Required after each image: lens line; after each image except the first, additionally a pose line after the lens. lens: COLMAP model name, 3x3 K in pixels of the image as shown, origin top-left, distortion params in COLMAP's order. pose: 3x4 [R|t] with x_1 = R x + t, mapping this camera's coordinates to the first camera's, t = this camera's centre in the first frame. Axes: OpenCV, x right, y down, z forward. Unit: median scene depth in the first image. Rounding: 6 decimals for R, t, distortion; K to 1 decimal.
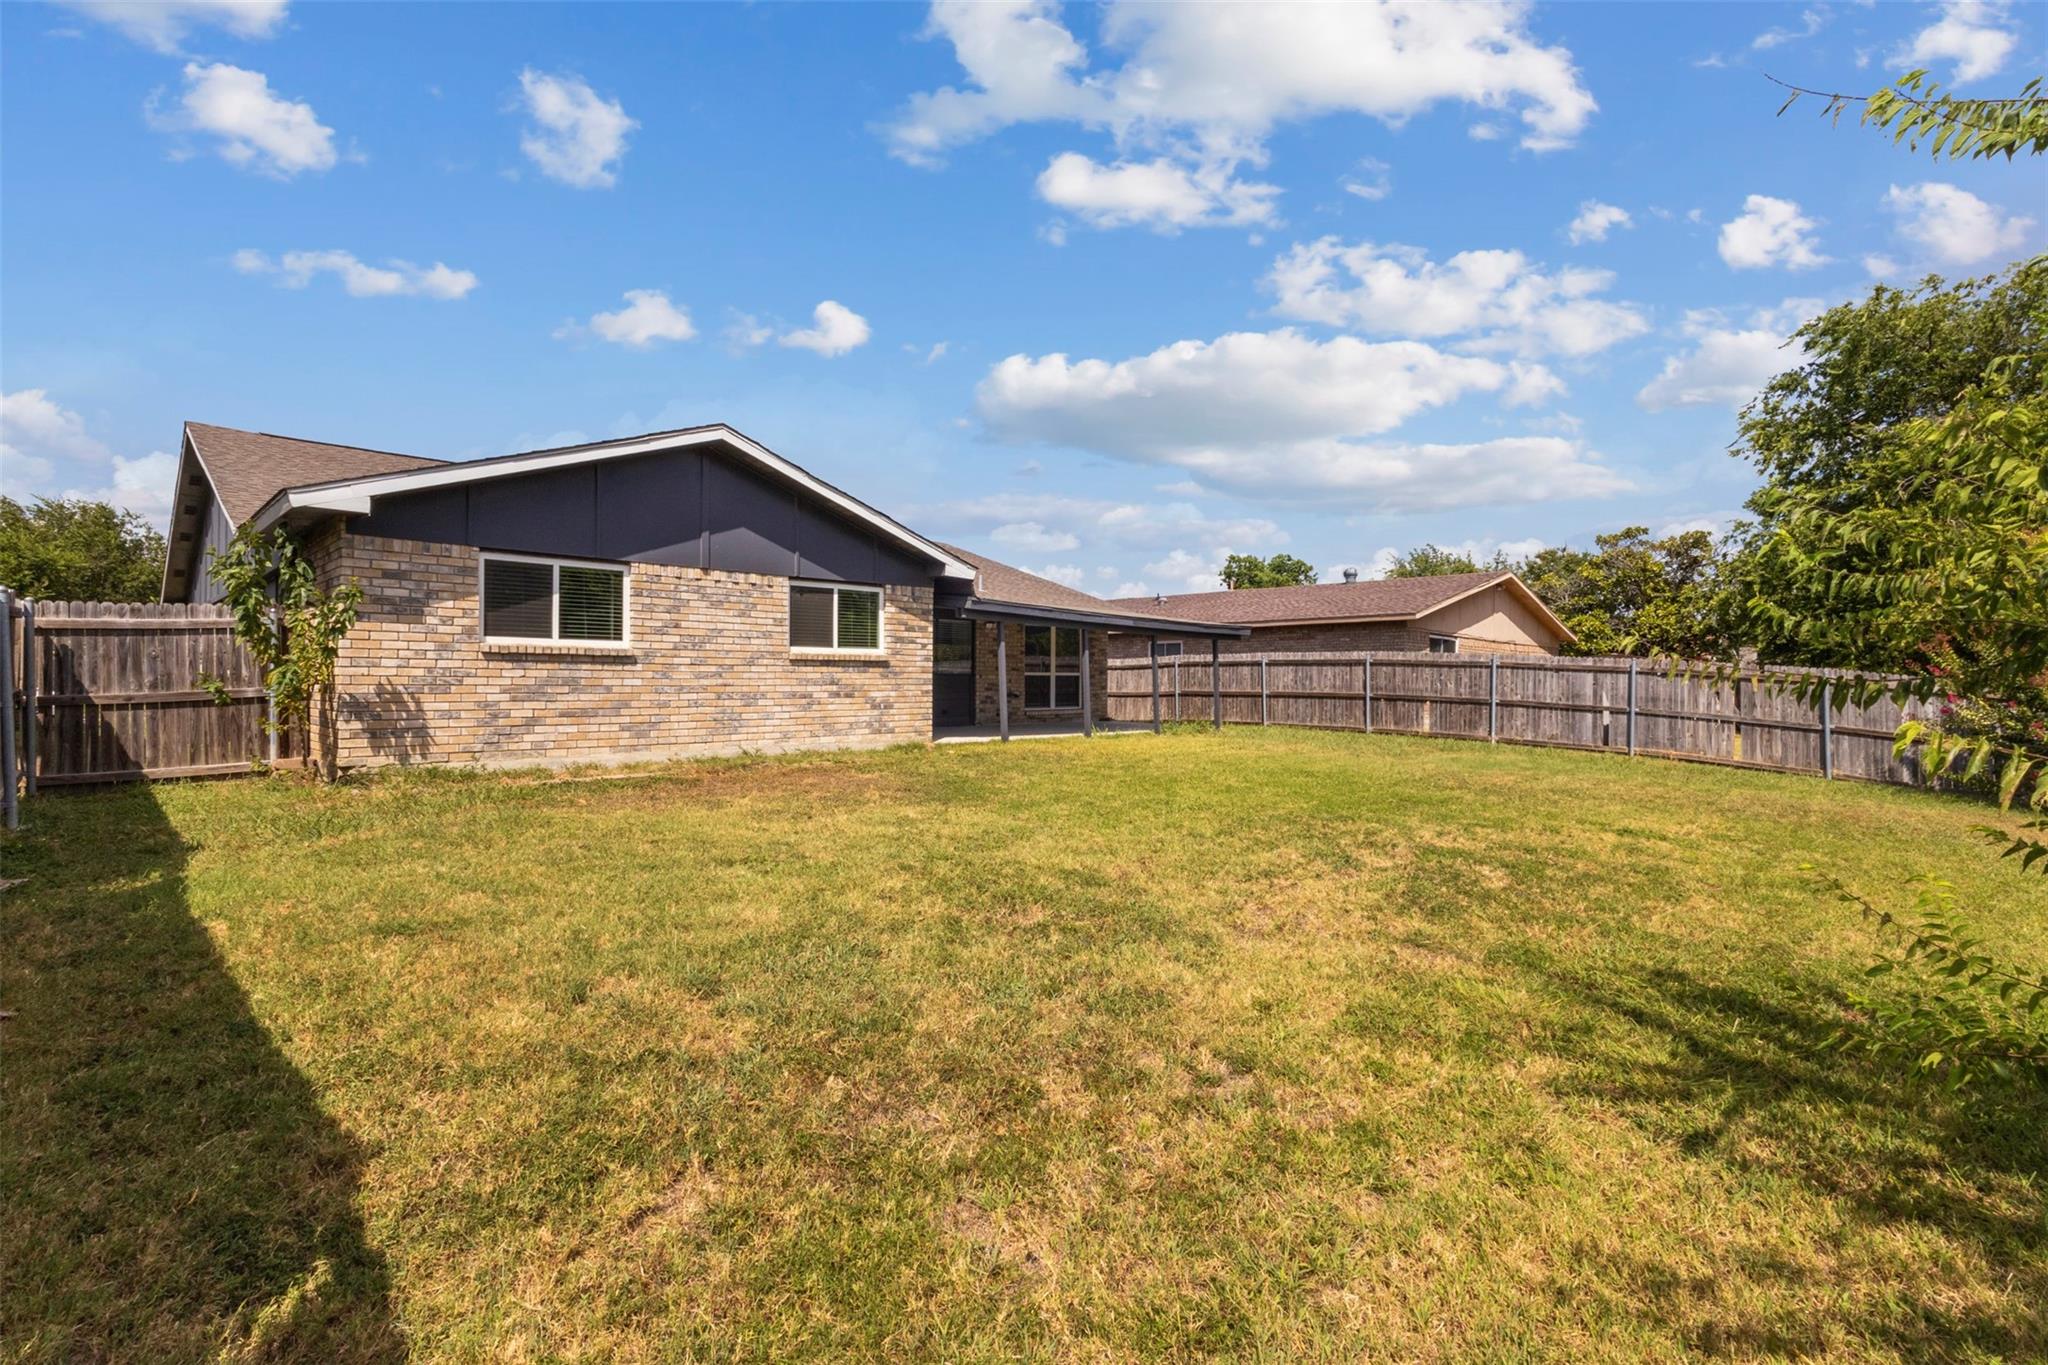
lens RADIAL K [[955.6, 0, 1027.8], [0, 955.6, 698.4], [0, 0, 1]] dist [0.003969, 0.000415]
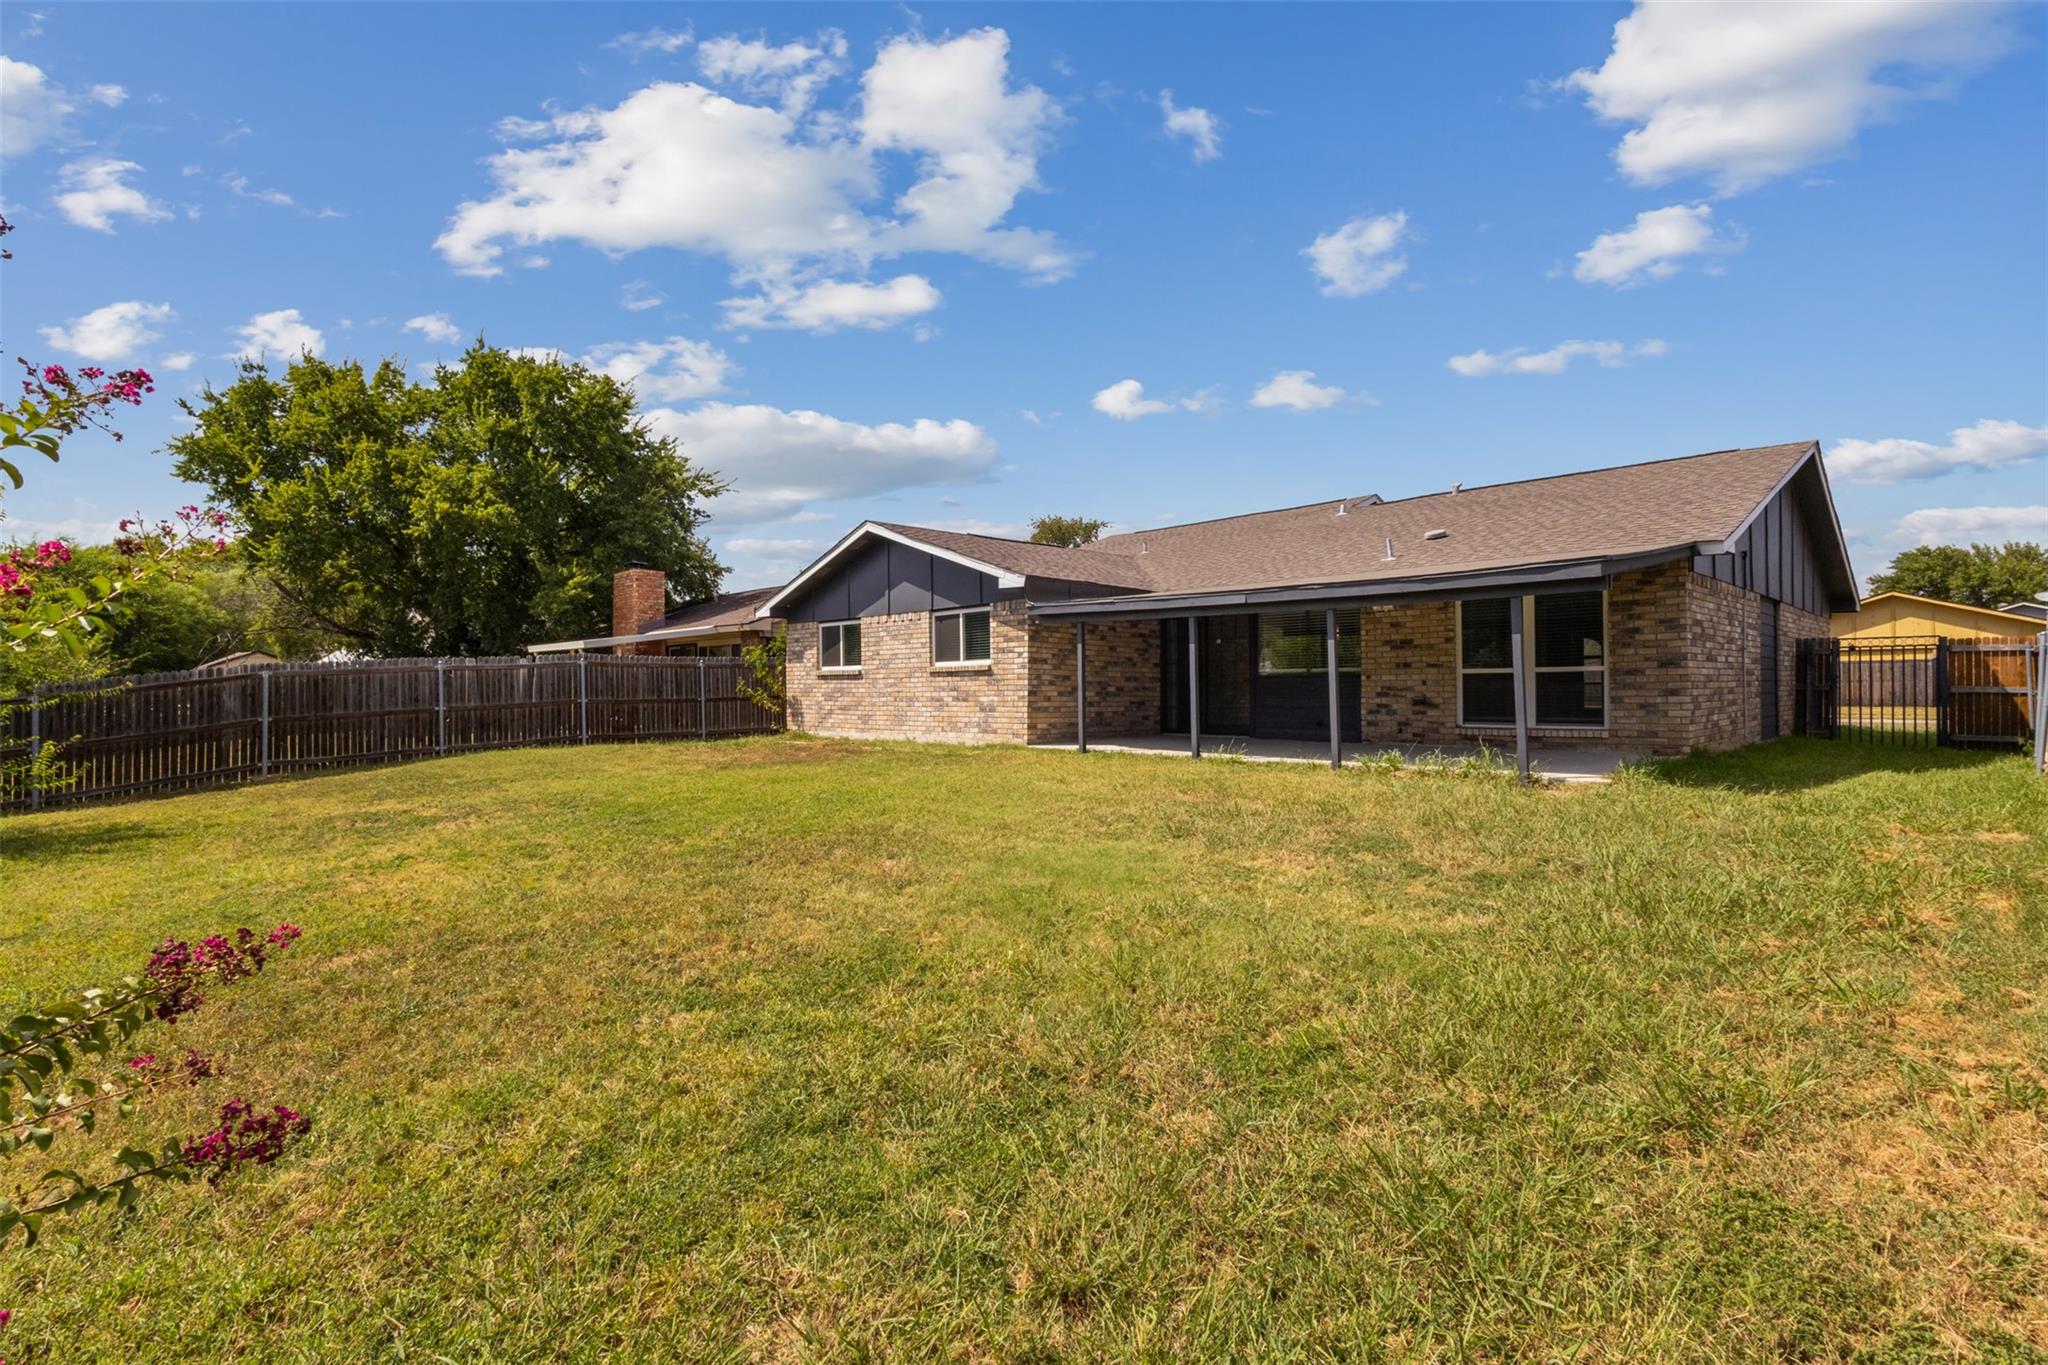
lens RADIAL K [[955.6, 0, 1027.8], [0, 955.6, 698.4], [0, 0, 1]] dist [0.003969, 0.000415]
pose [[-0.020051, 0.007546, -0.999770, 1.057971], [-0.007589, 0.999942, 0.007699, -0.015296], [0.999770, 0.007742, -0.019993, 1.139556]]
